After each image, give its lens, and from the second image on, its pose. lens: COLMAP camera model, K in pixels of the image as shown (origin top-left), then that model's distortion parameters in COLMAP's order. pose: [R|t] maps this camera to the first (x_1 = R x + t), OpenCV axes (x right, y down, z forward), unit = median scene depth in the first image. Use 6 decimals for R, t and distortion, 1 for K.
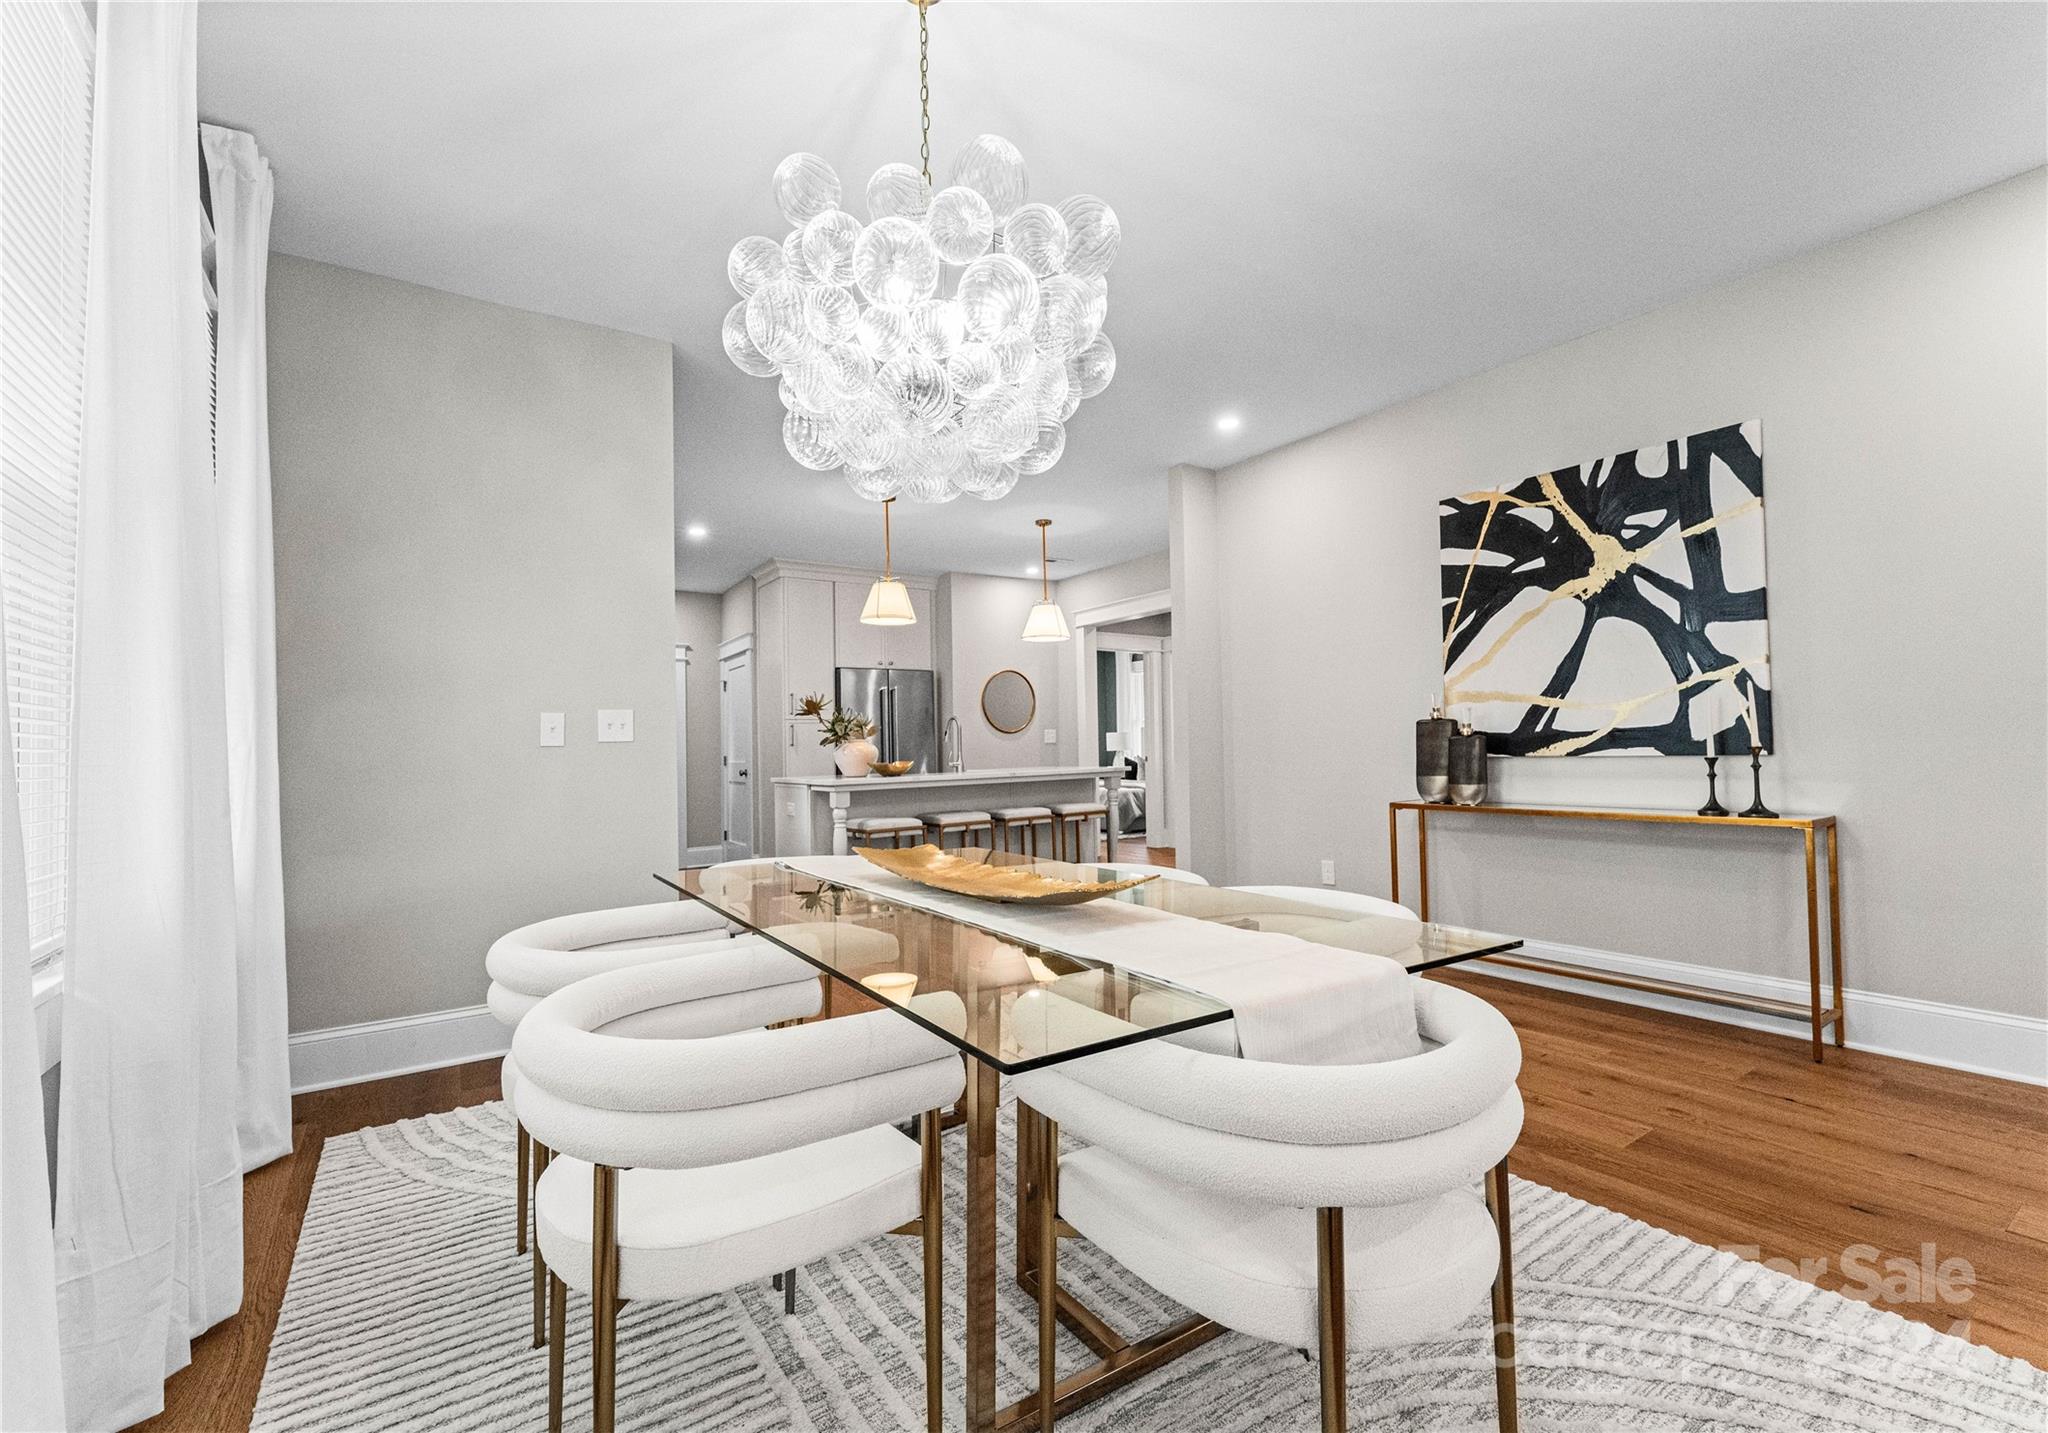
lens RADIAL K [[876.2, 0, 1024.0], [0, 876.2, 716.5], [0, 0, 1]] dist [0.000379, 0.000270]
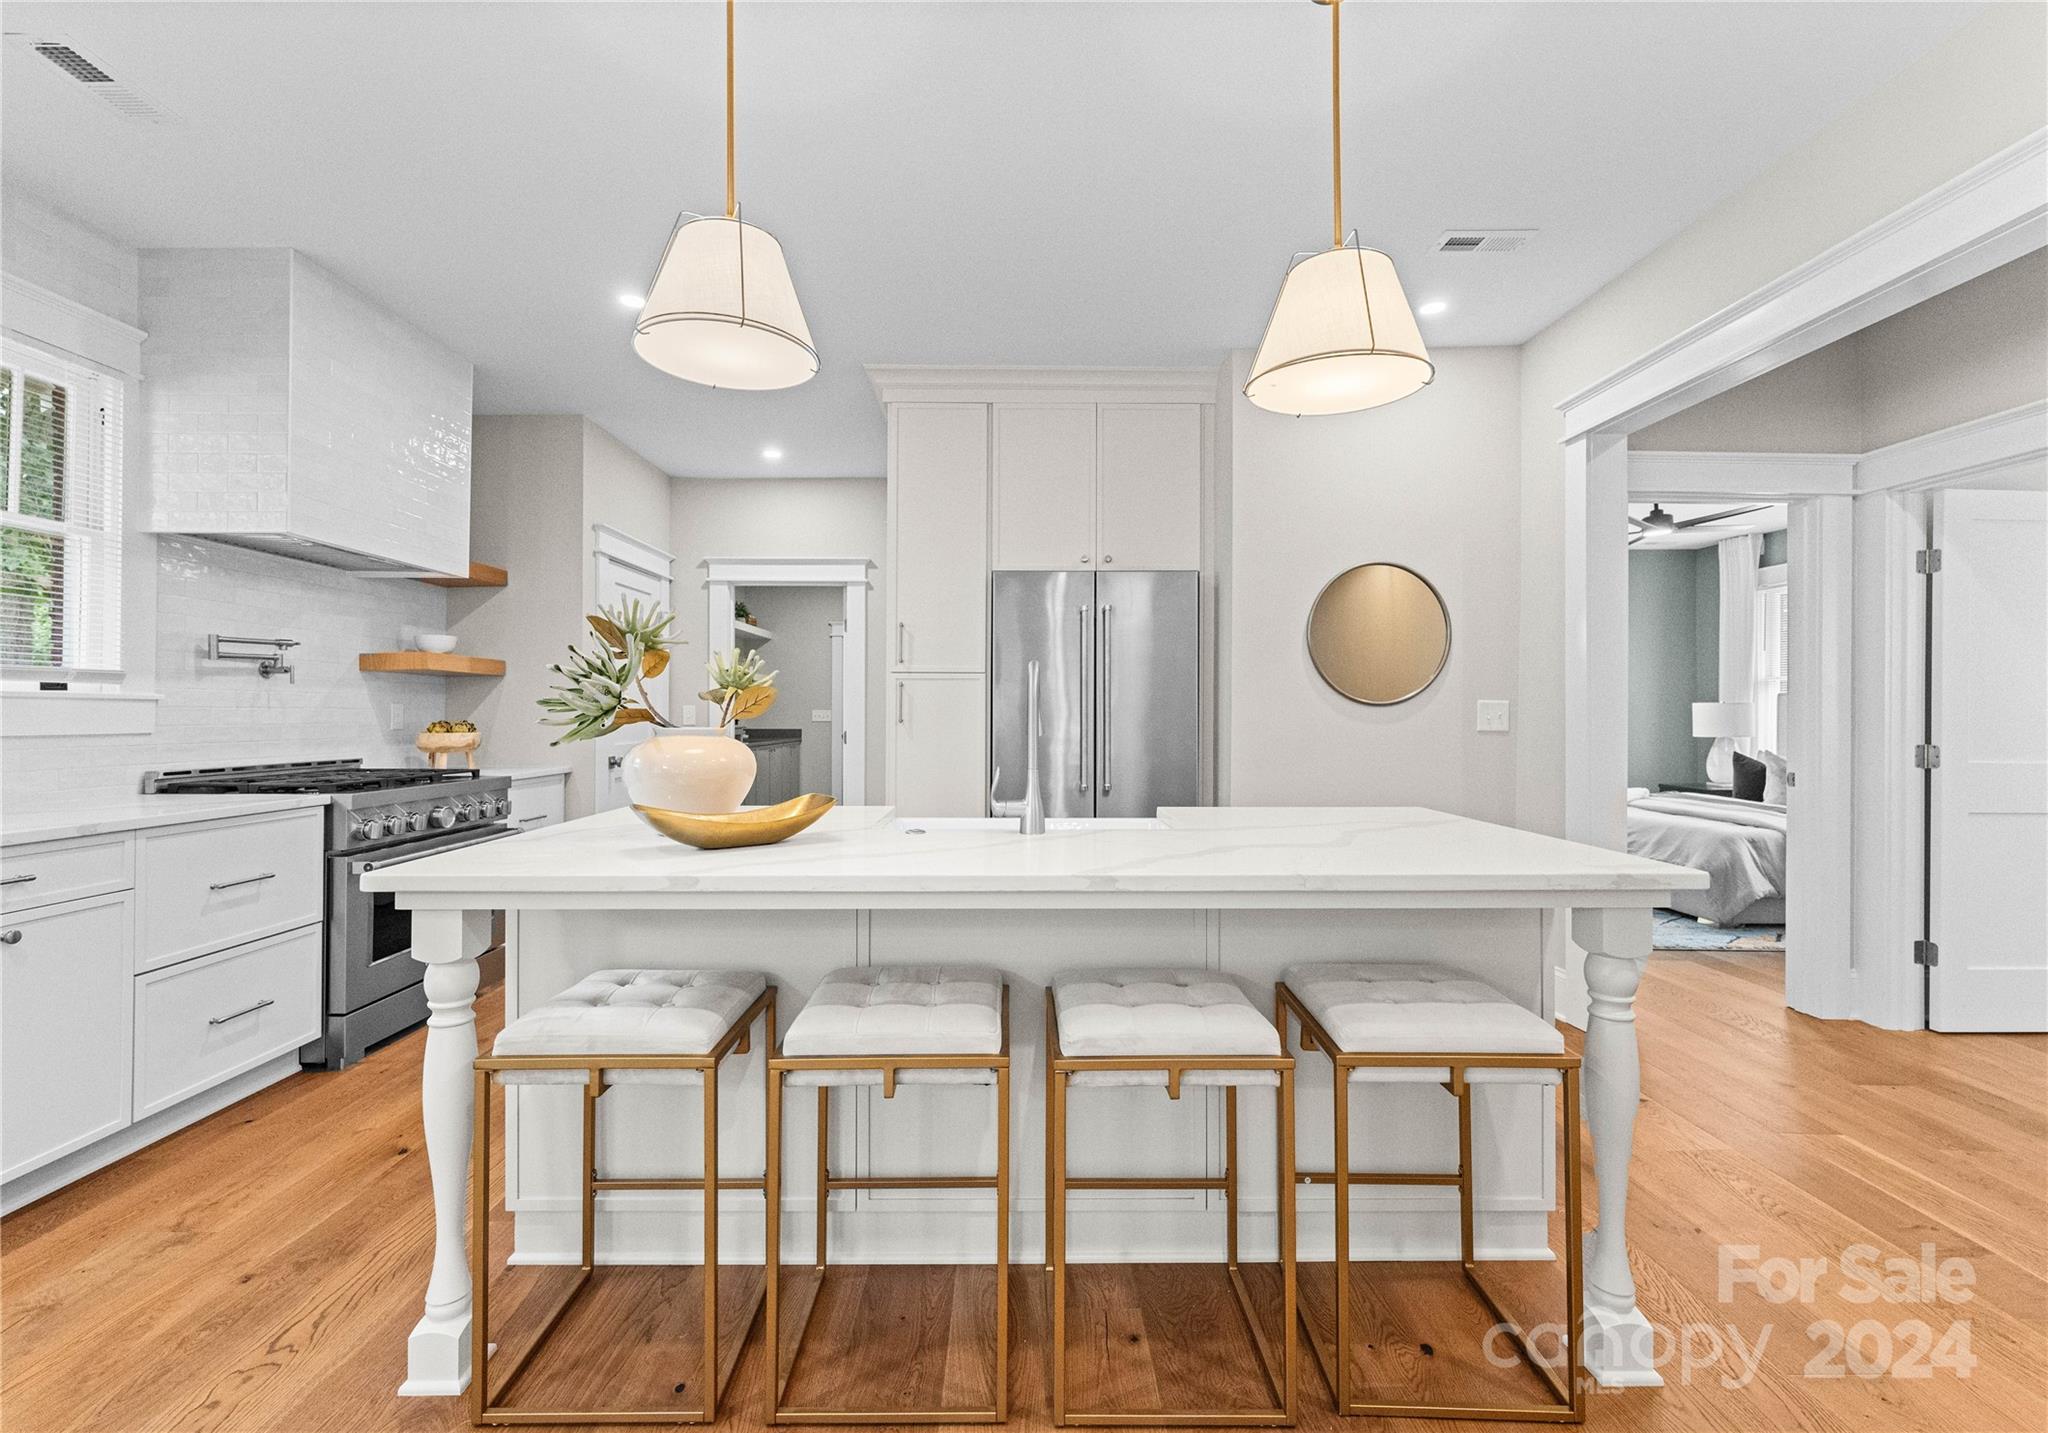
lens RADIAL K [[864.3, 0, 1018.0], [0, 864.3, 708.9], [0, 0, 1]] dist [0.000742, 0.000644]
pose [[0.830995, 0.015500, -0.556063, 0.057658], [0.003840, 0.999428, 0.033597, 0.003780], [0.556266, -0.030054, 0.830461, 0.420329]]
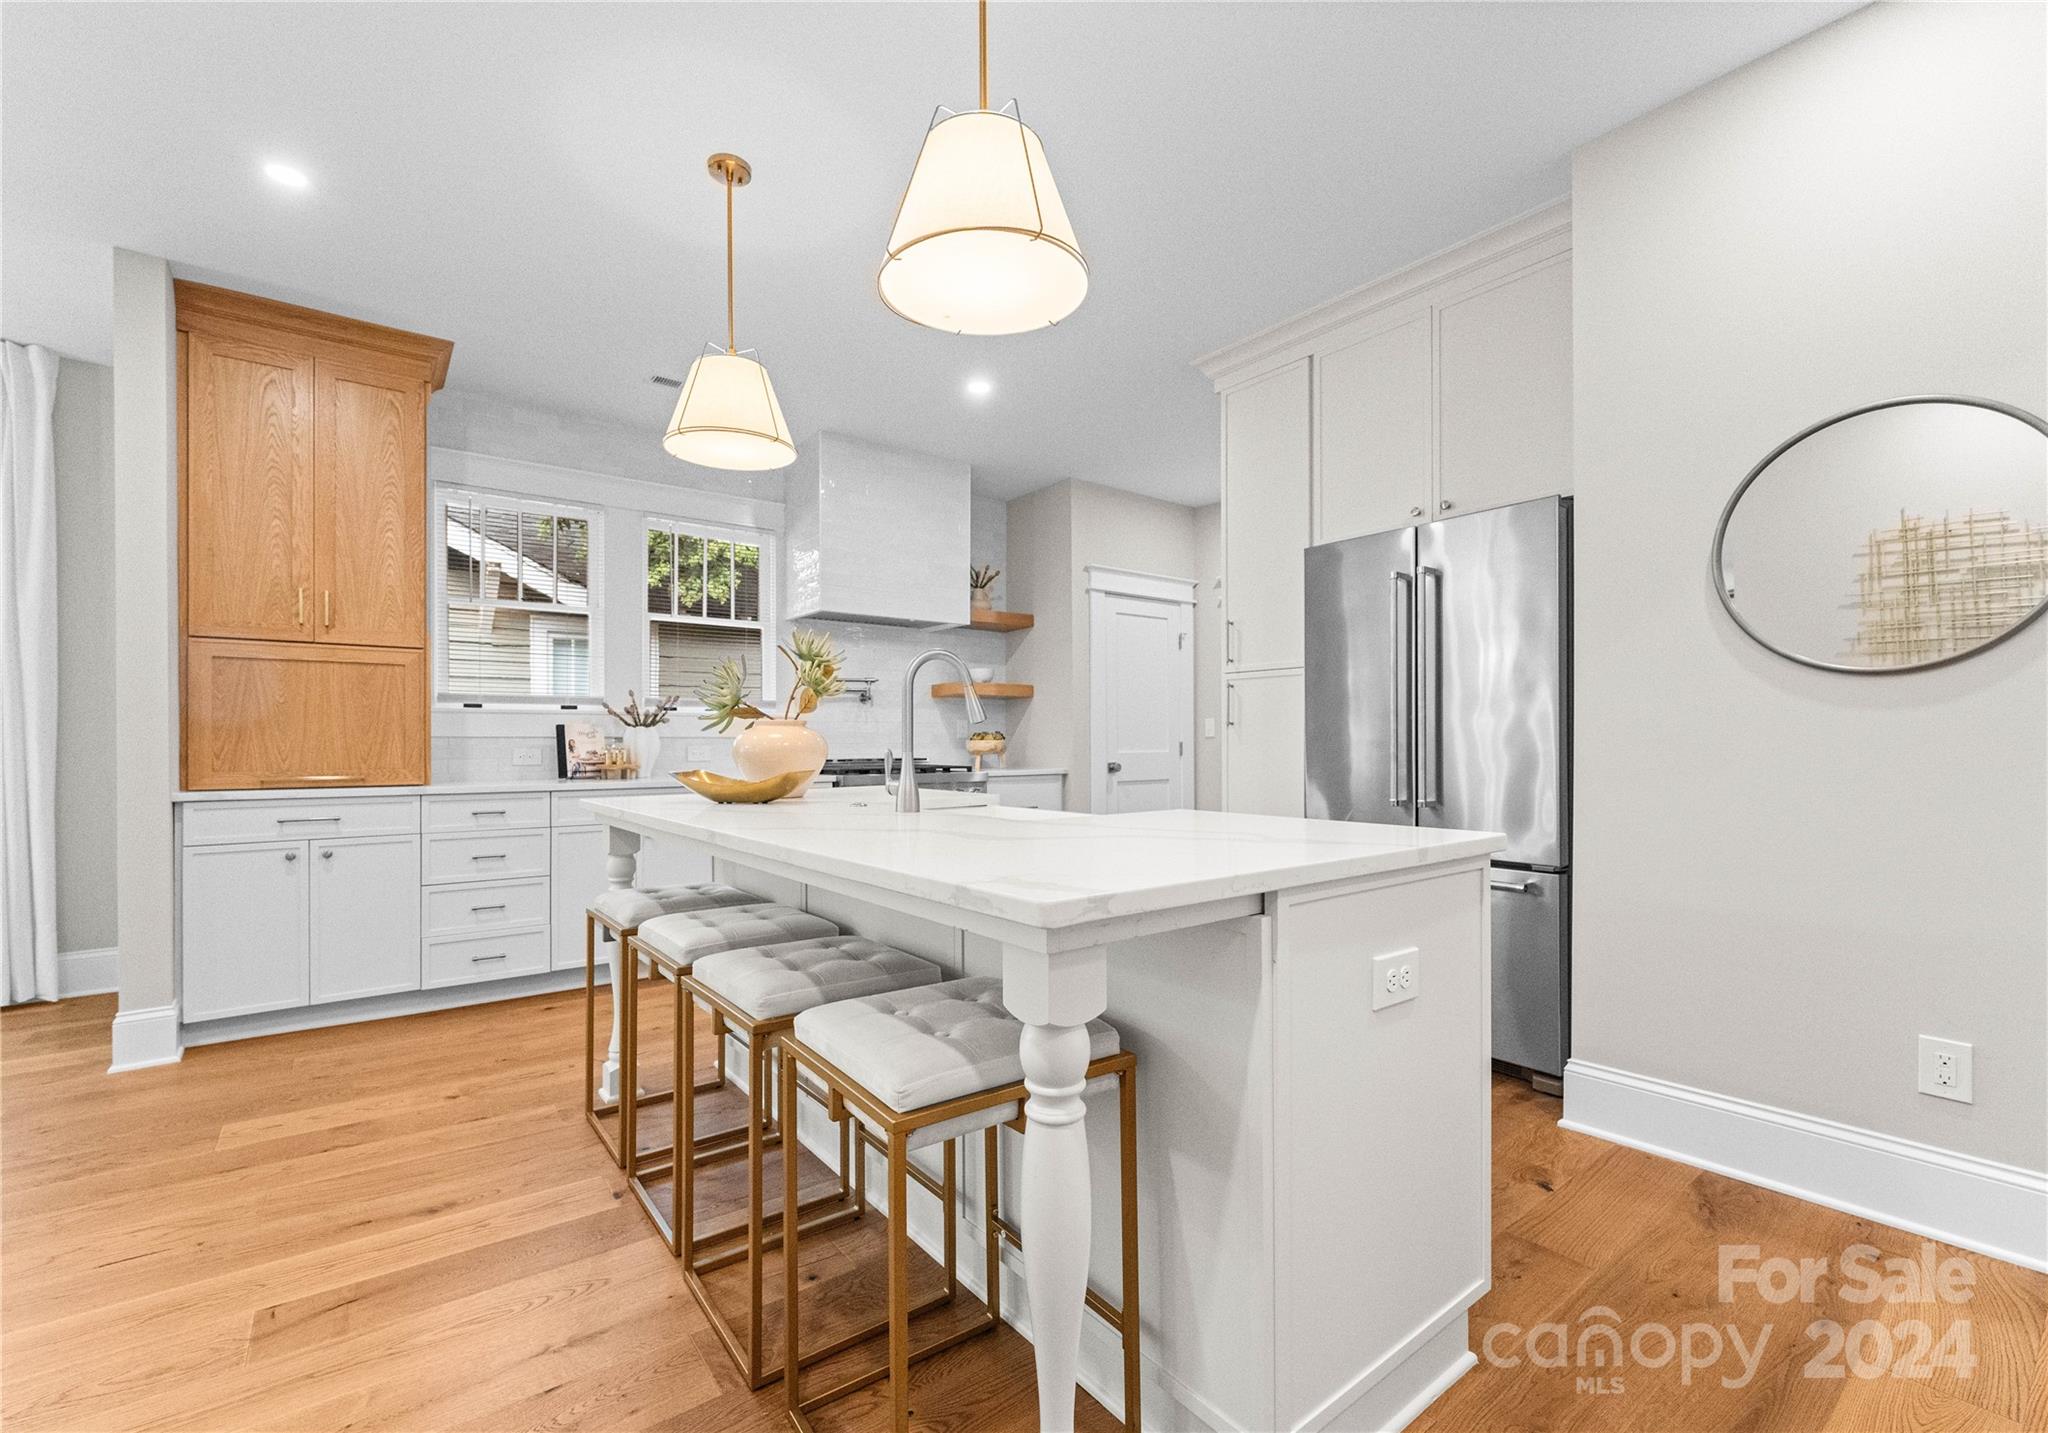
lens RADIAL K [[873.5, 0, 1024.3], [0, 873.5, 722.0], [0, 0, 1]] dist [0.001091, 0.000236]
pose [[0.056354, -0.004880, -0.998399, 0.160278], [0.039947, 0.999198, -0.002629, 0.018105], [0.997611, -0.039735, 0.056504, 0.601777]]
